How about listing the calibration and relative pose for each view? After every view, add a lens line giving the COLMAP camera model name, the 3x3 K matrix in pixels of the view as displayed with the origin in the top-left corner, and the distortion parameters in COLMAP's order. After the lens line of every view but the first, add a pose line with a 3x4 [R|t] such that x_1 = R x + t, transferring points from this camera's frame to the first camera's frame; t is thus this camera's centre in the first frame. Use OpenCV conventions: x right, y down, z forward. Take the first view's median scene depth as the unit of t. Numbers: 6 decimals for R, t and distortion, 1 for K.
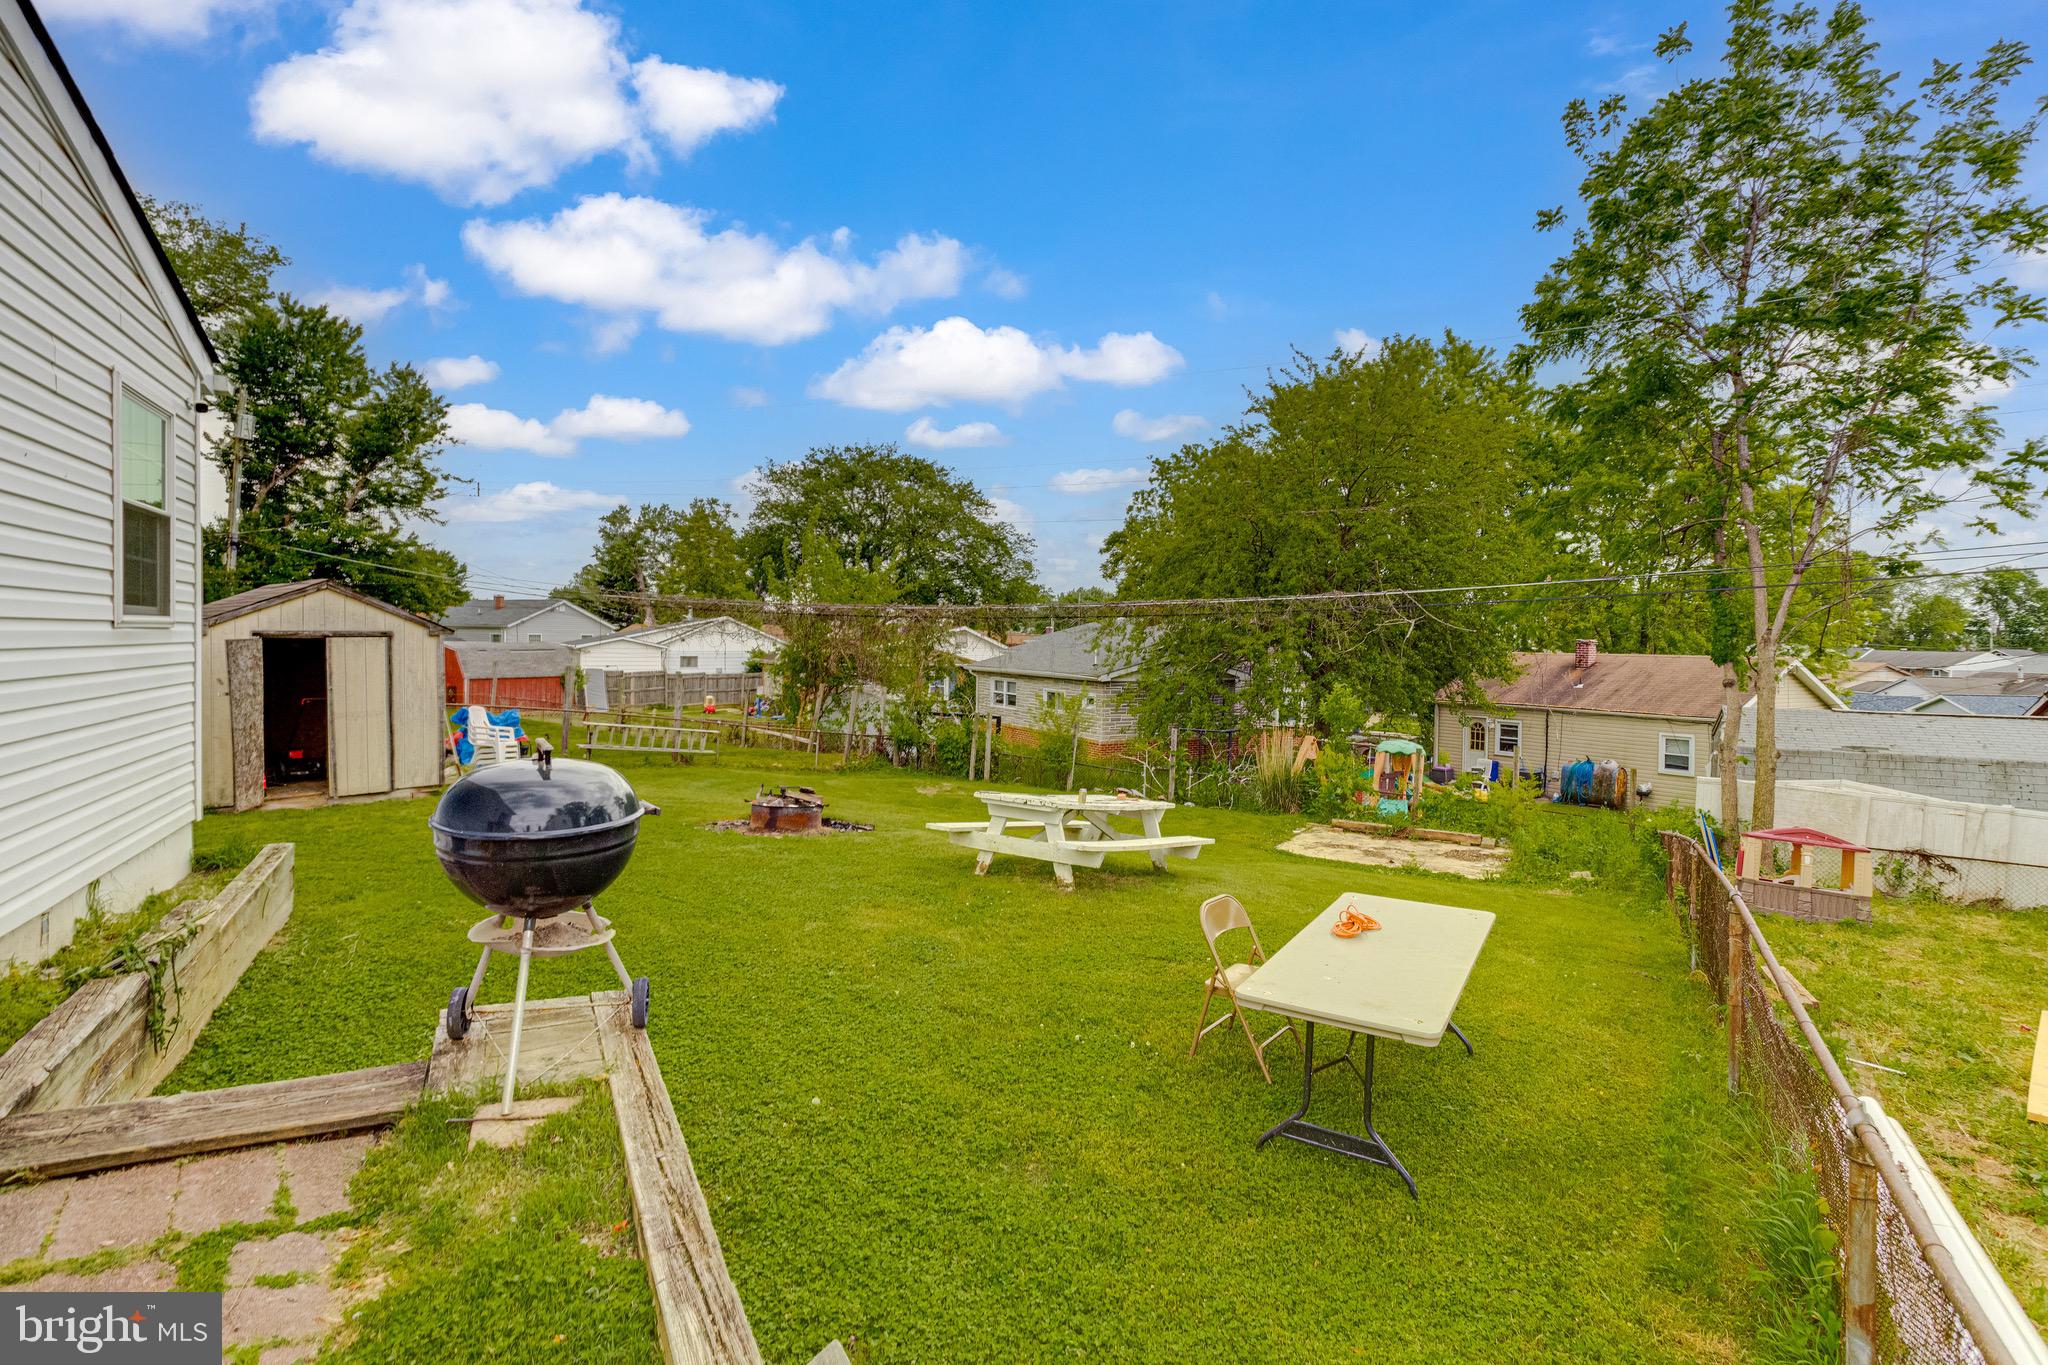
lens RADIAL K [[993.6, 0, 1031.8], [0, 993.6, 671.7], [0, 0, 1]] dist [-0.031286, 0.015195]
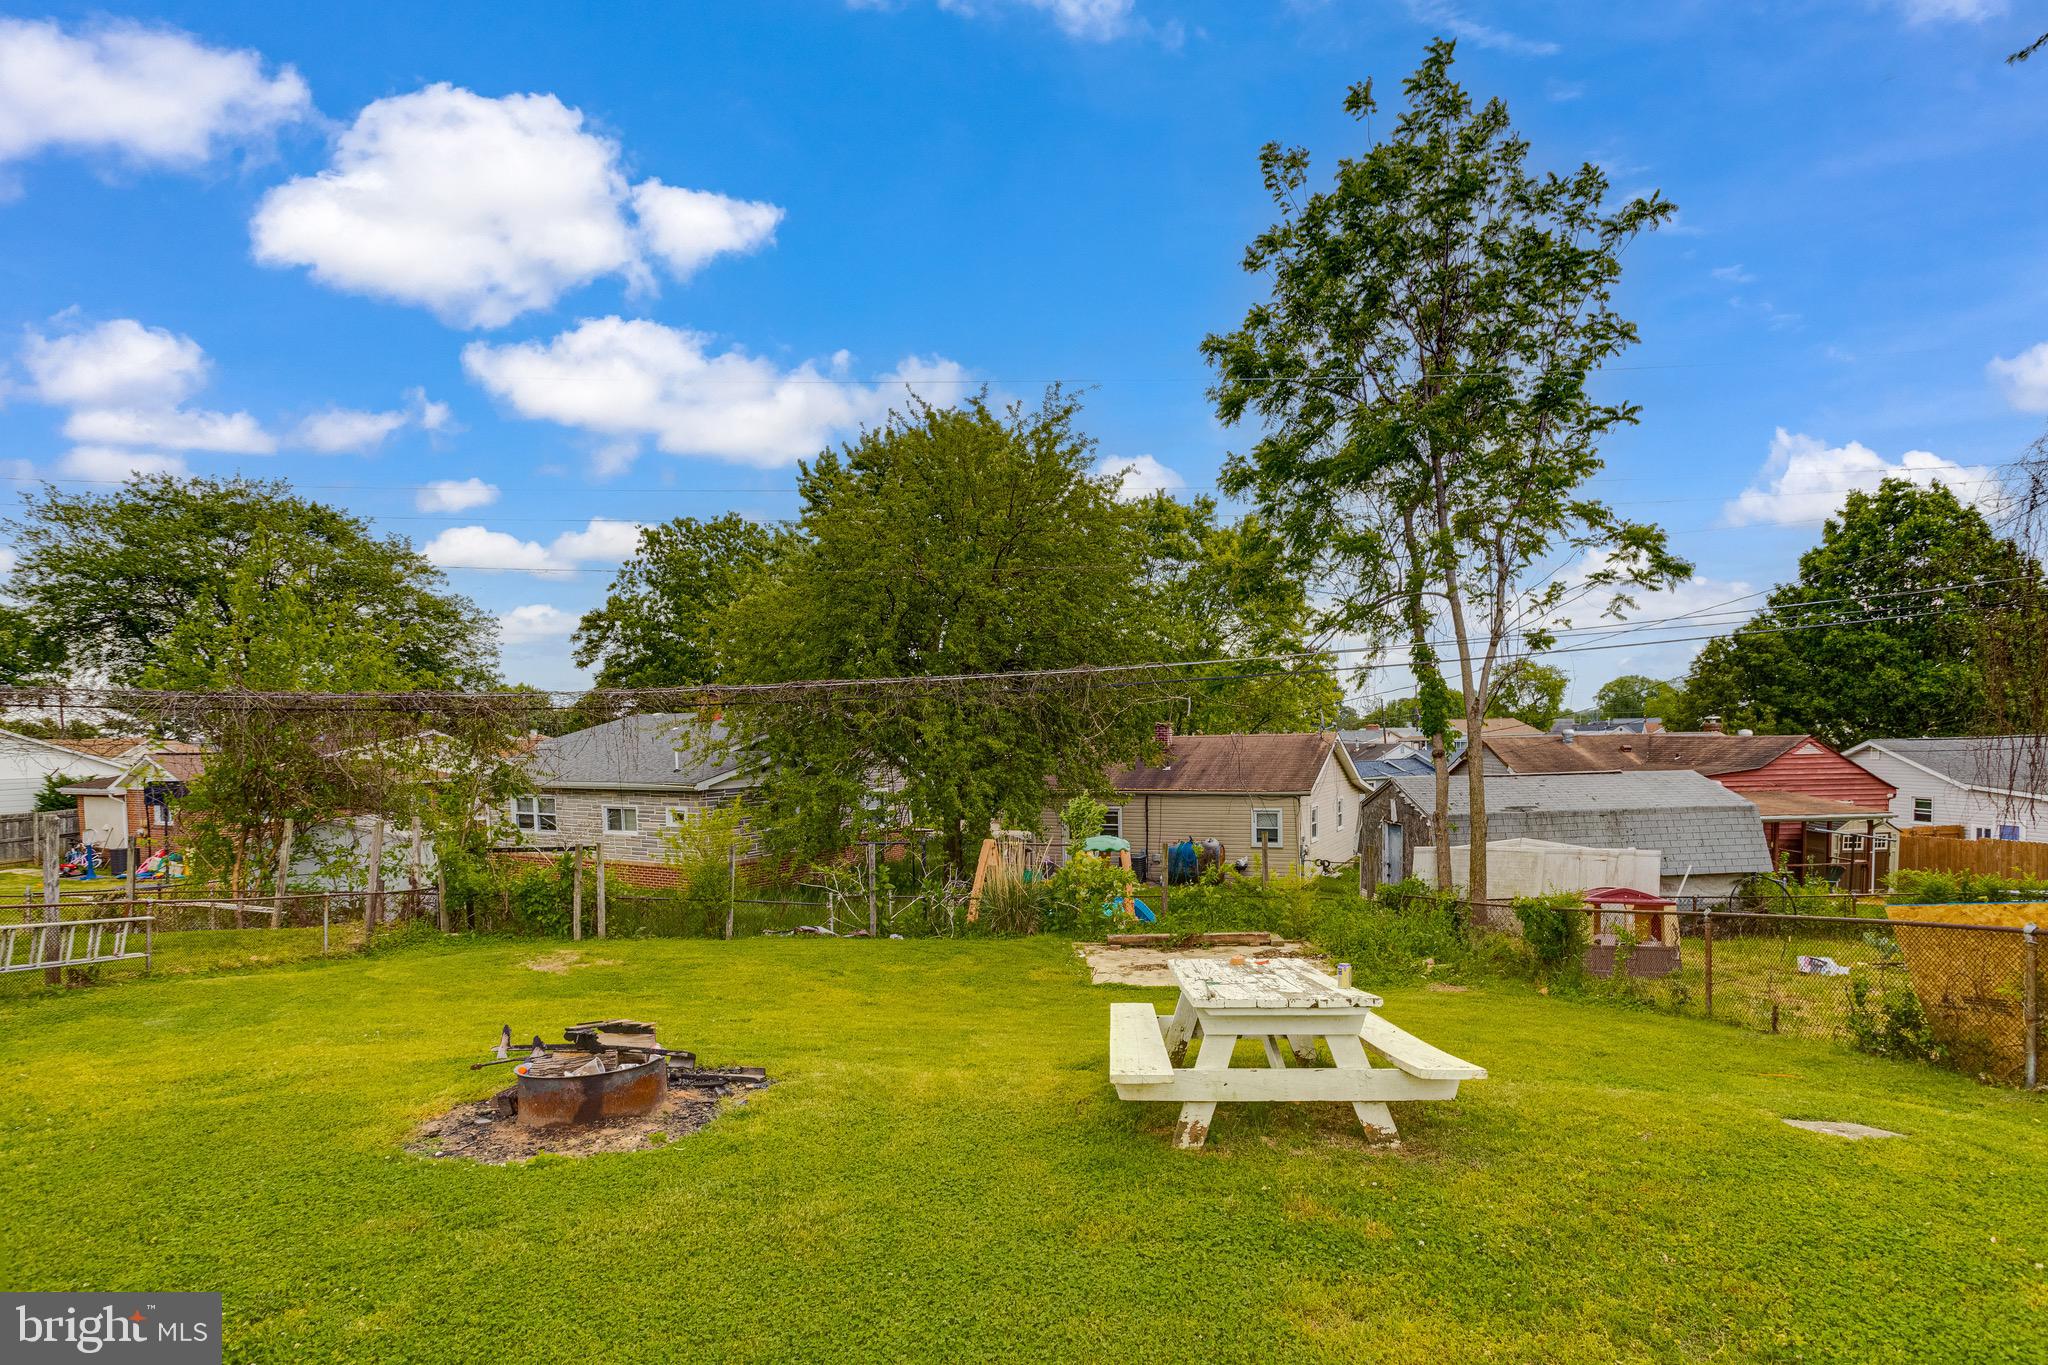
lens RADIAL K [[993.6, 0, 947.5], [0, 993.6, 803.9], [0, 0, 1]] dist [-0.031286, 0.015195]
pose [[0.859951, -0.063642, 0.506394, -0.168515], [0.049512, 0.997918, 0.041336, -0.002246], [-0.507970, -0.010474, 0.861311, 0.248714]]
